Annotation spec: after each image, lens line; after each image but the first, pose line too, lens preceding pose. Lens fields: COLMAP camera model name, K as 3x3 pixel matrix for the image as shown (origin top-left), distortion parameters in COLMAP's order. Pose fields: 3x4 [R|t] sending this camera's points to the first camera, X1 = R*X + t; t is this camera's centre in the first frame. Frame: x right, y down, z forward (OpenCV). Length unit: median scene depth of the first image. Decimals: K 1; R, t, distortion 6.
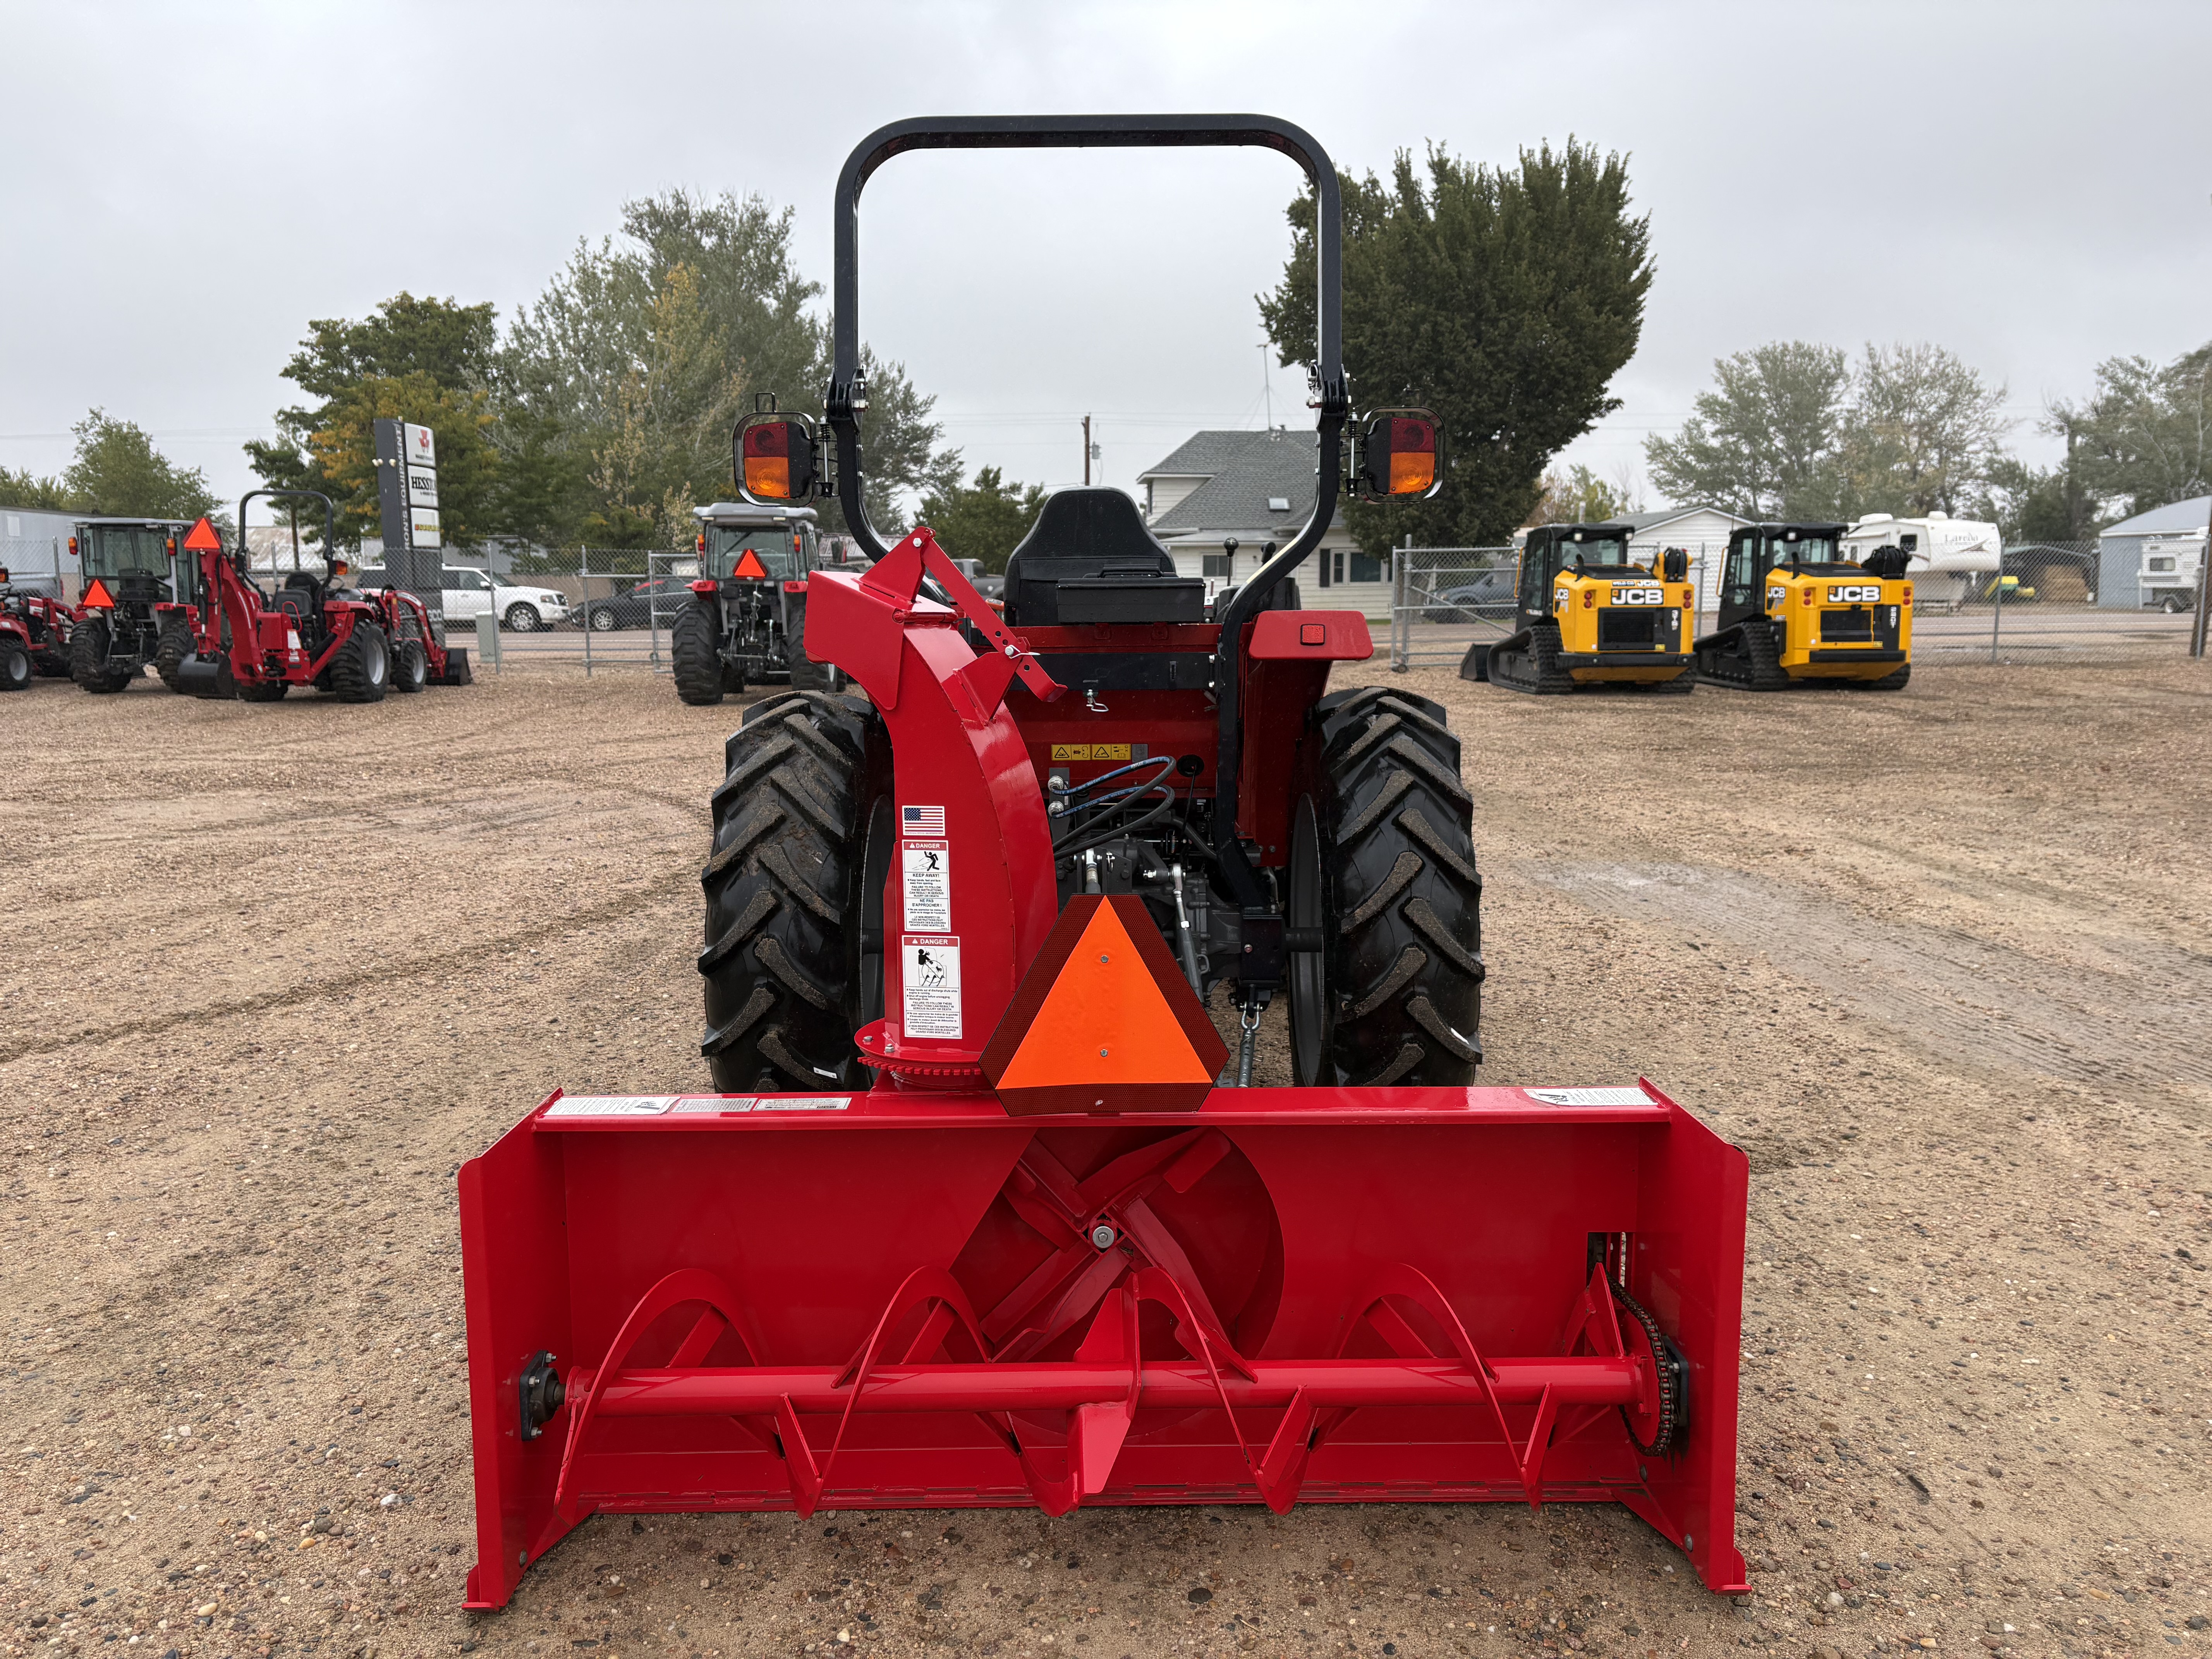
lens RADIAL K [[1657.1, 0, 1106.0], [0, 1657.1, 829.5], [0, 0, 1]] dist [0.062129, -0.050348]
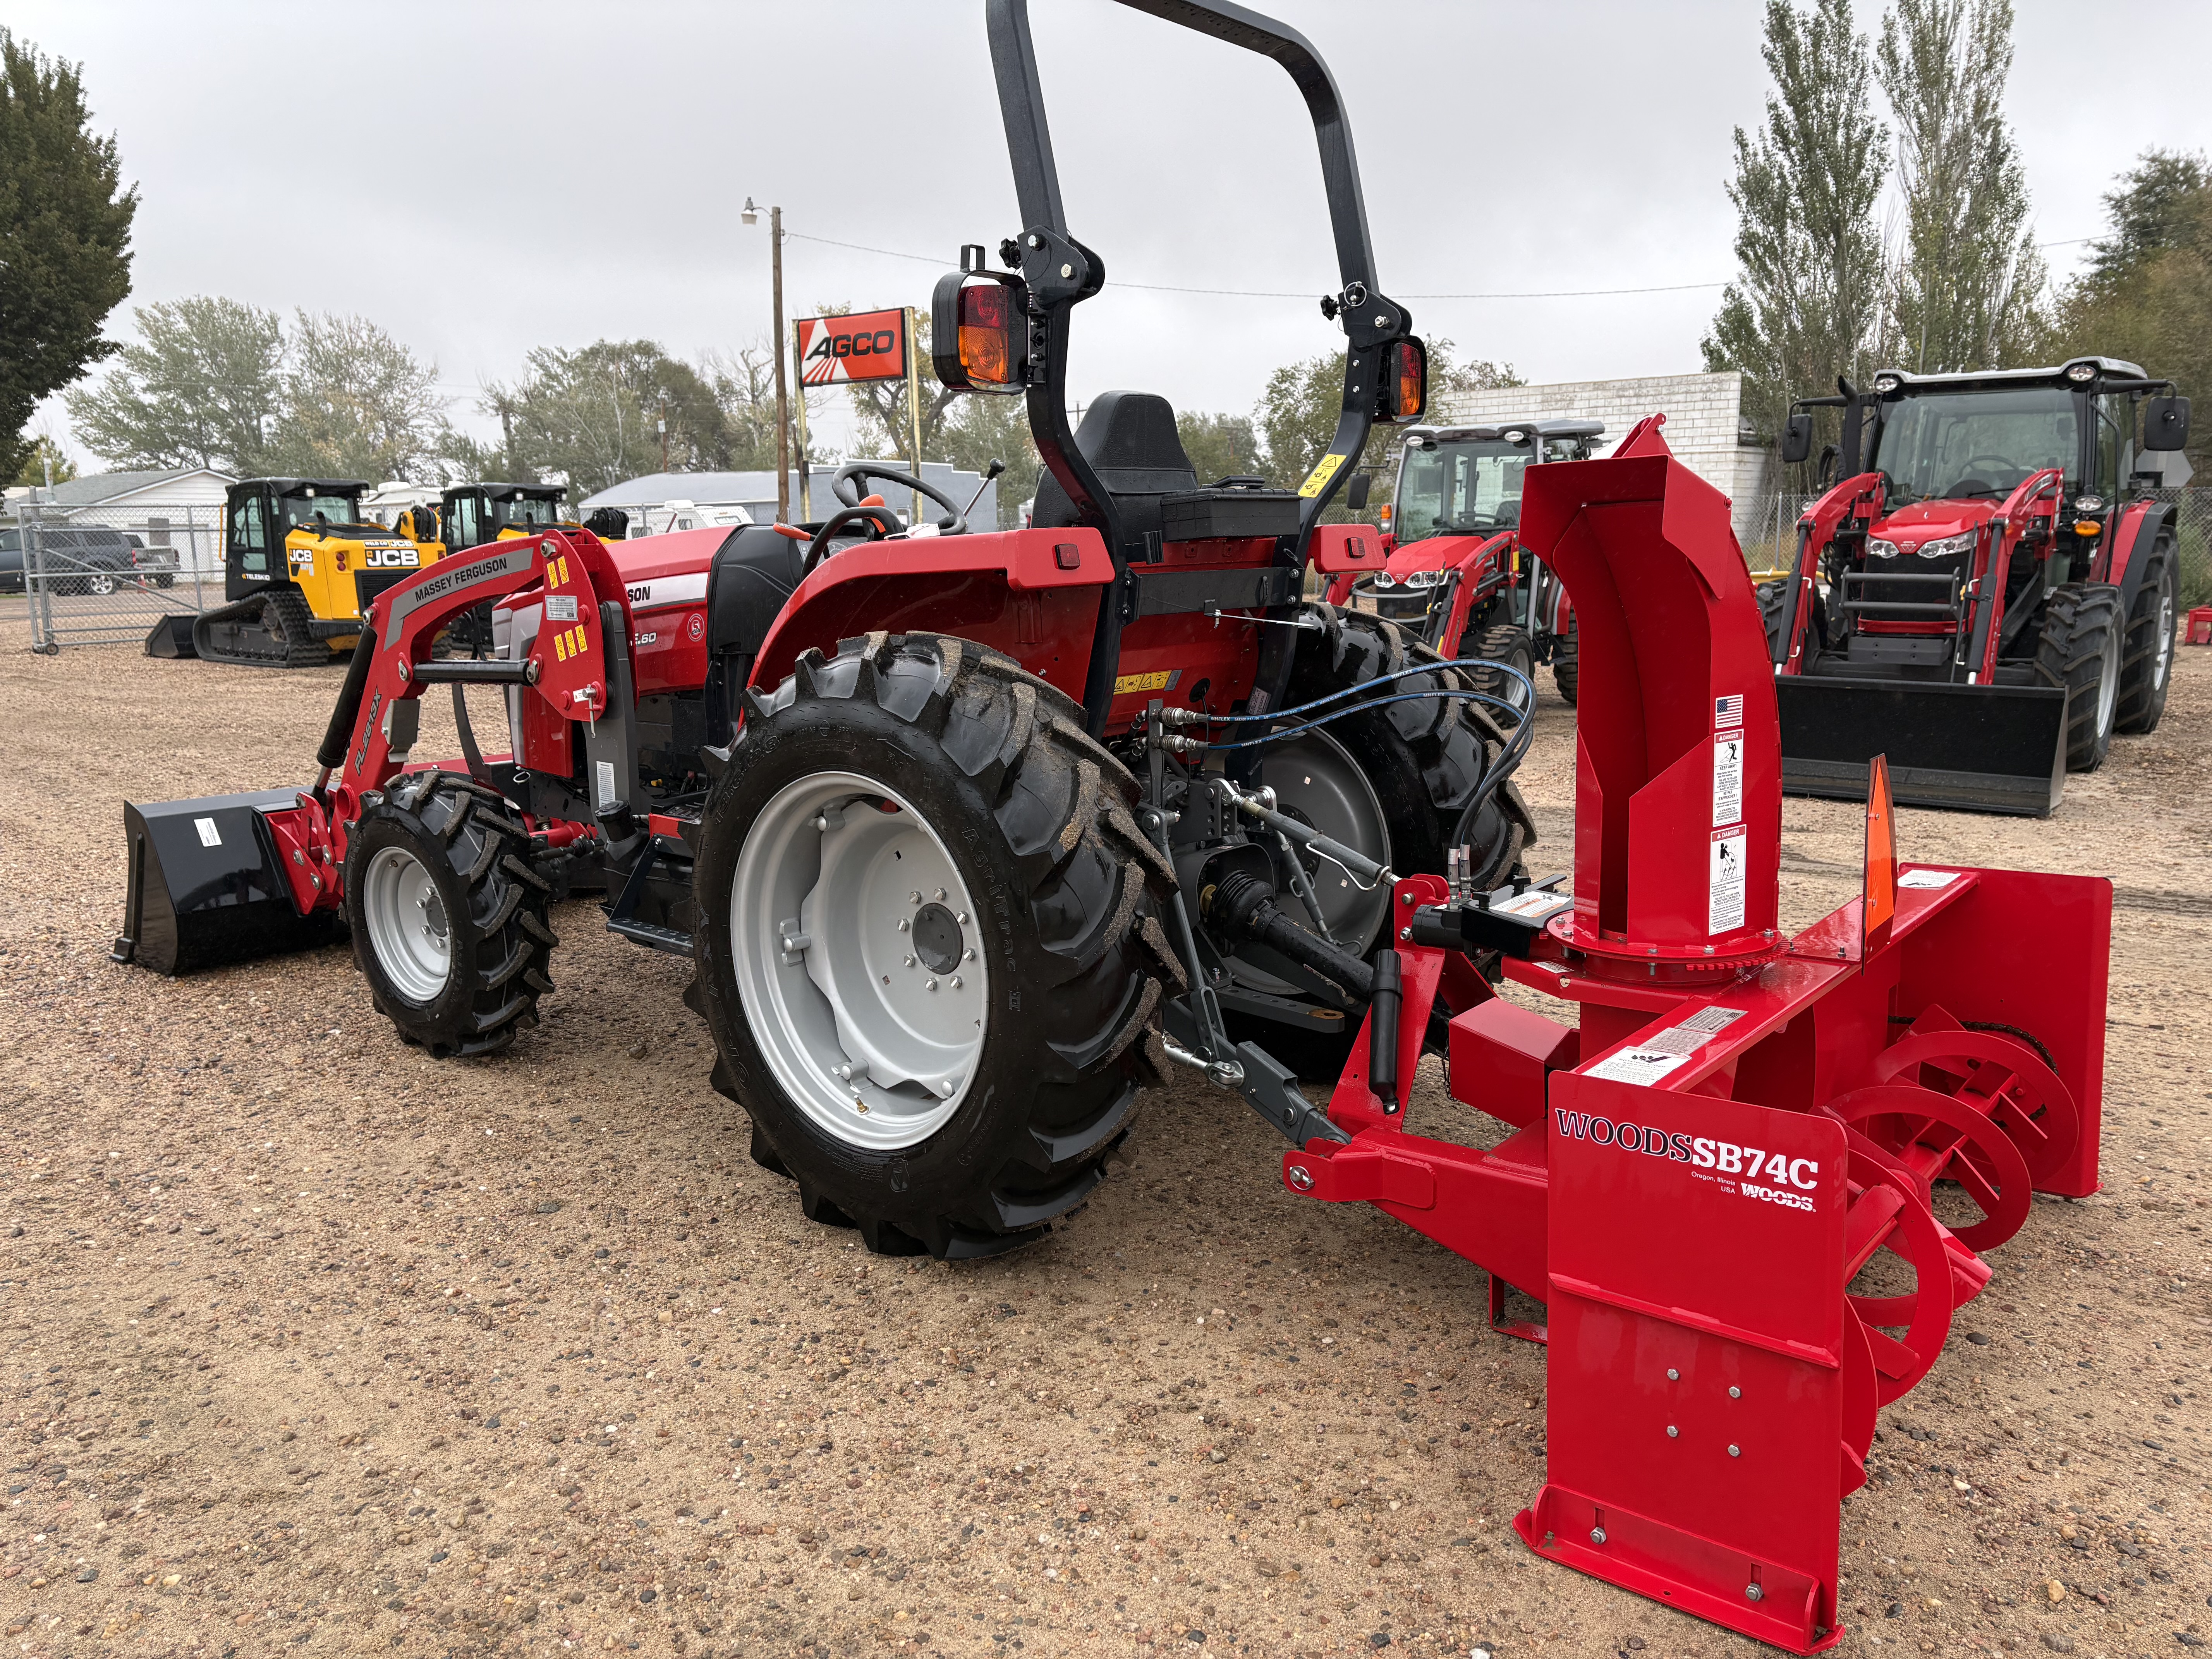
lens RADIAL K [[1657.1, 0, 1106.0], [0, 1657.1, 829.5], [0, 0, 1]] dist [0.062129, -0.050348]
pose [[0.642974, -0.136571, 0.753613, -0.052255], [0.124290, 0.989536, 0.073283, -0.002574], [-0.755736, 0.046548, 0.653220, 0.030201]]
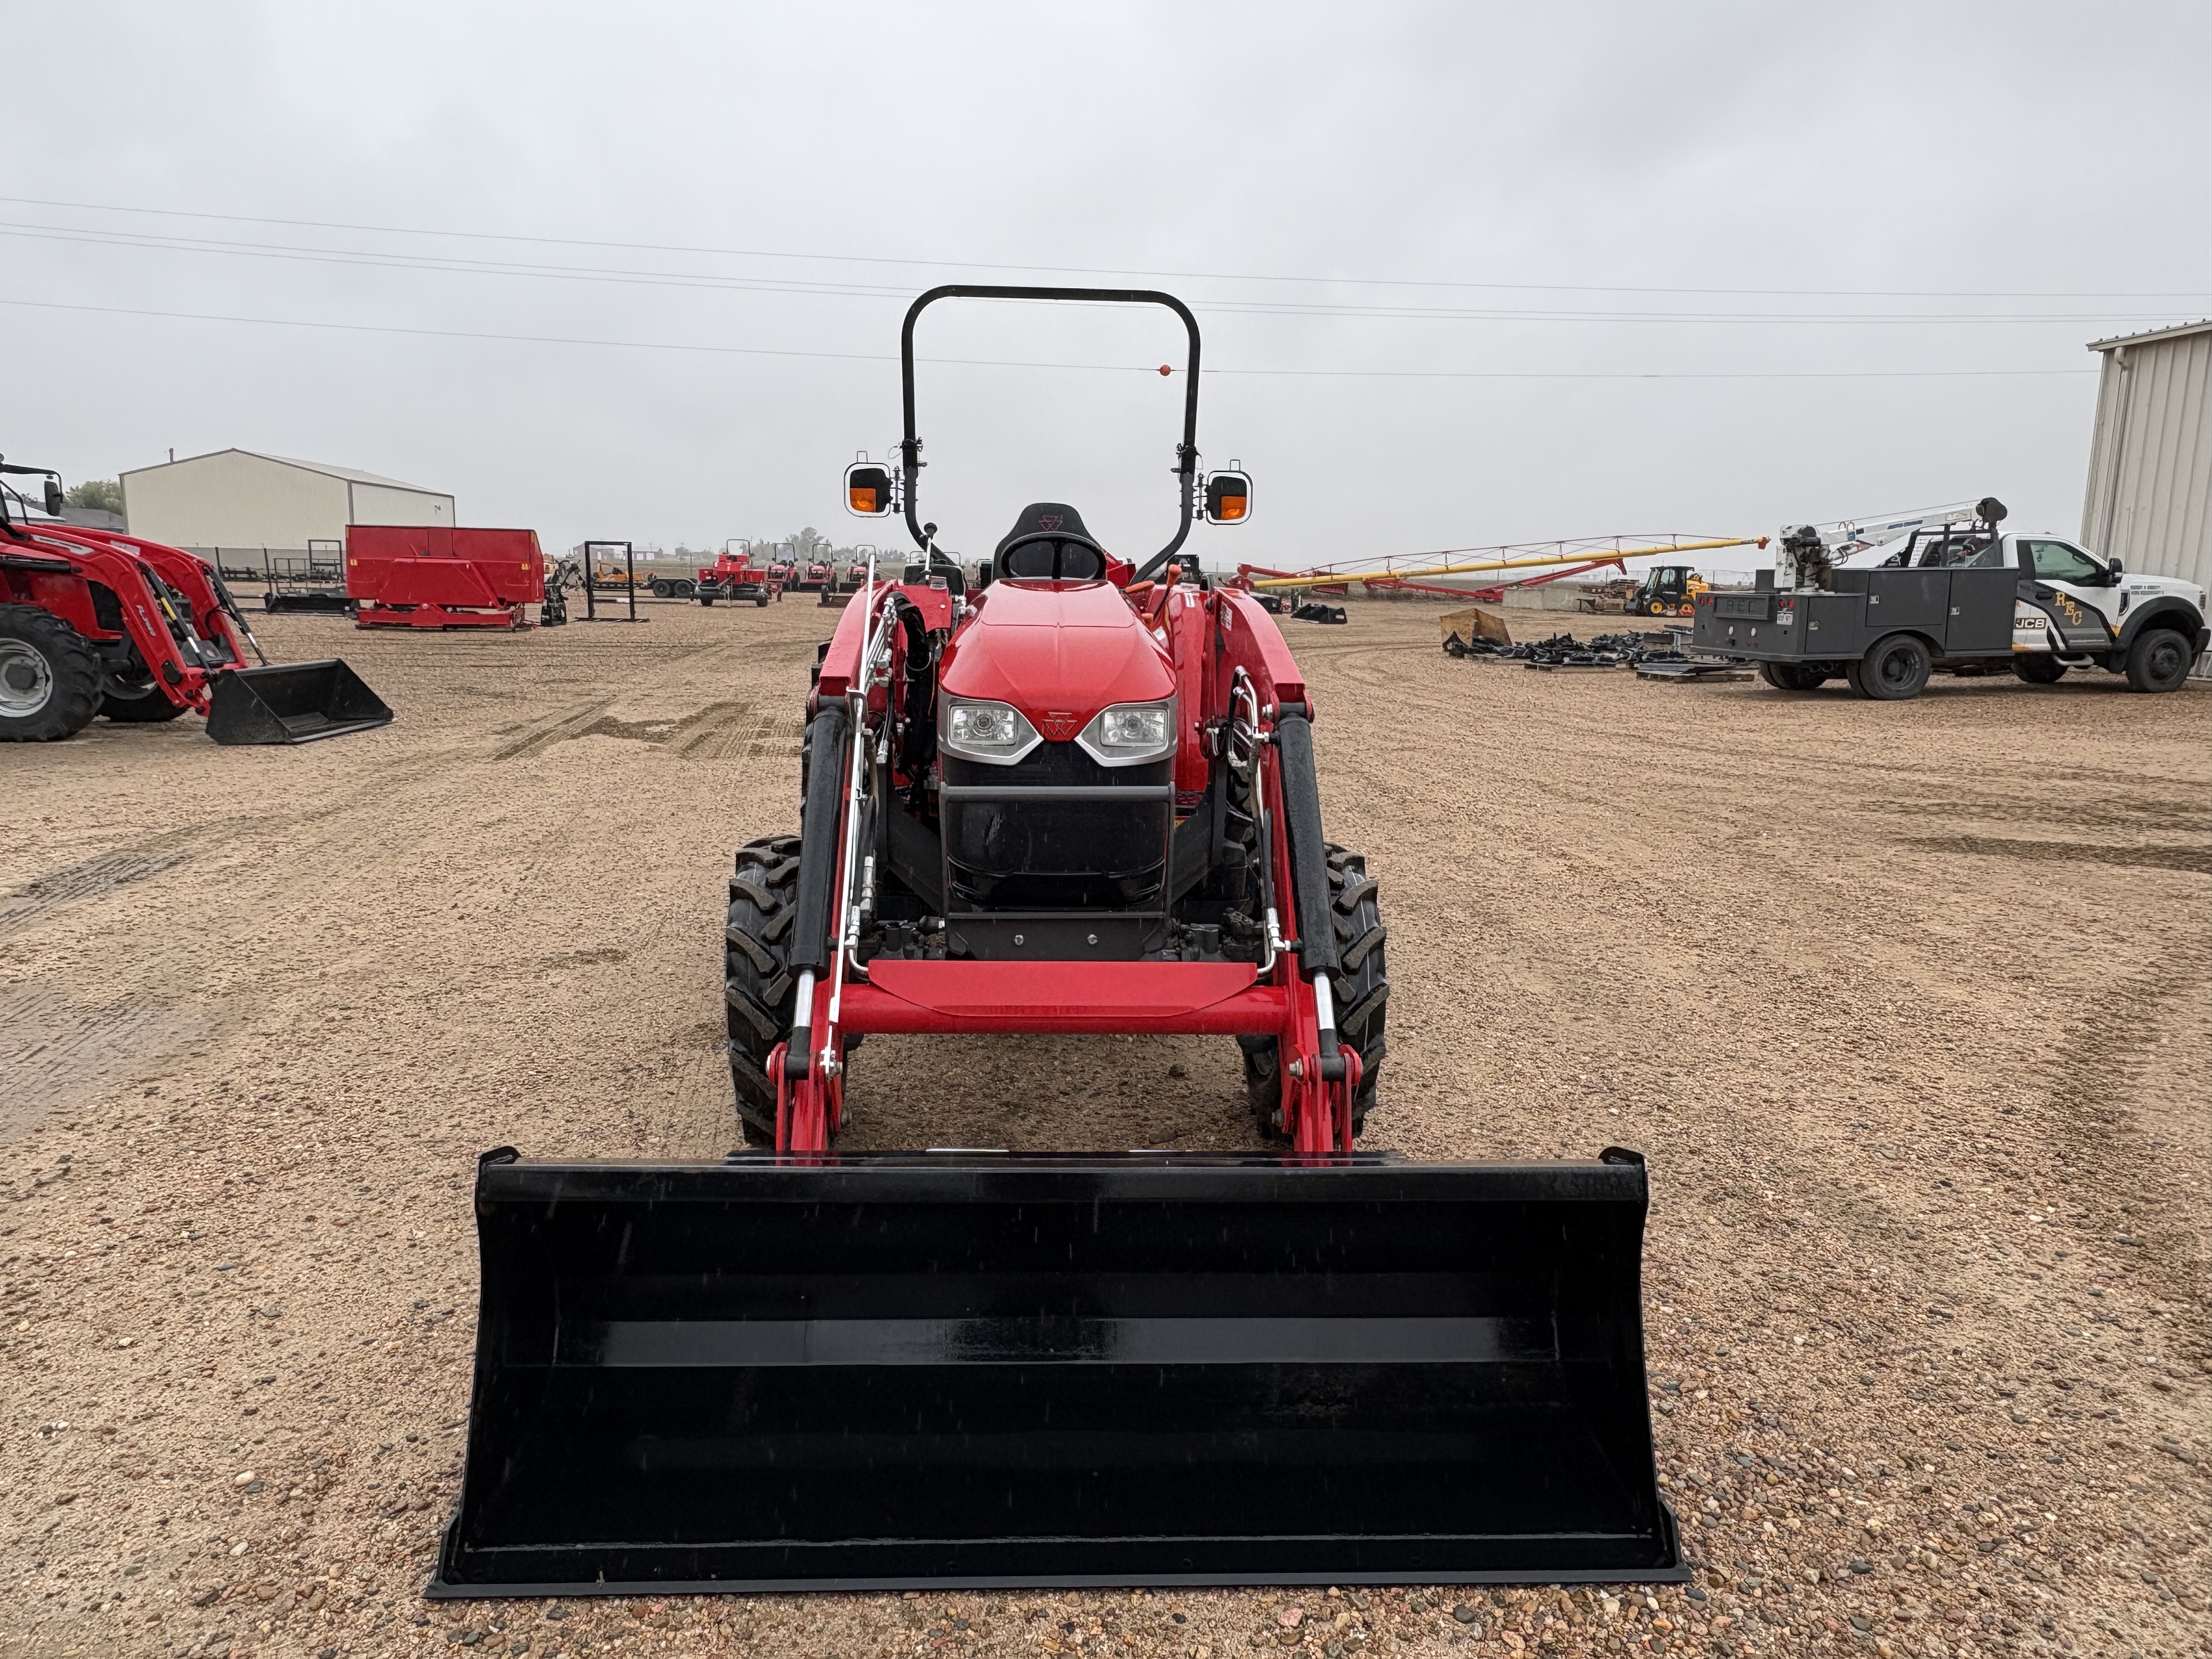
lens RADIAL K [[1473.2, 0, 1082.1], [0, 1473.2, 834.6], [0, 0, 1]] dist [-0.007915, 0.006786]
pose [[-0.998721, -0.004418, -0.050363, 0.001939], [-0.020414, 0.946590, 0.321793, -0.025282], [0.046252, 0.322410, -0.945470, 0.170024]]
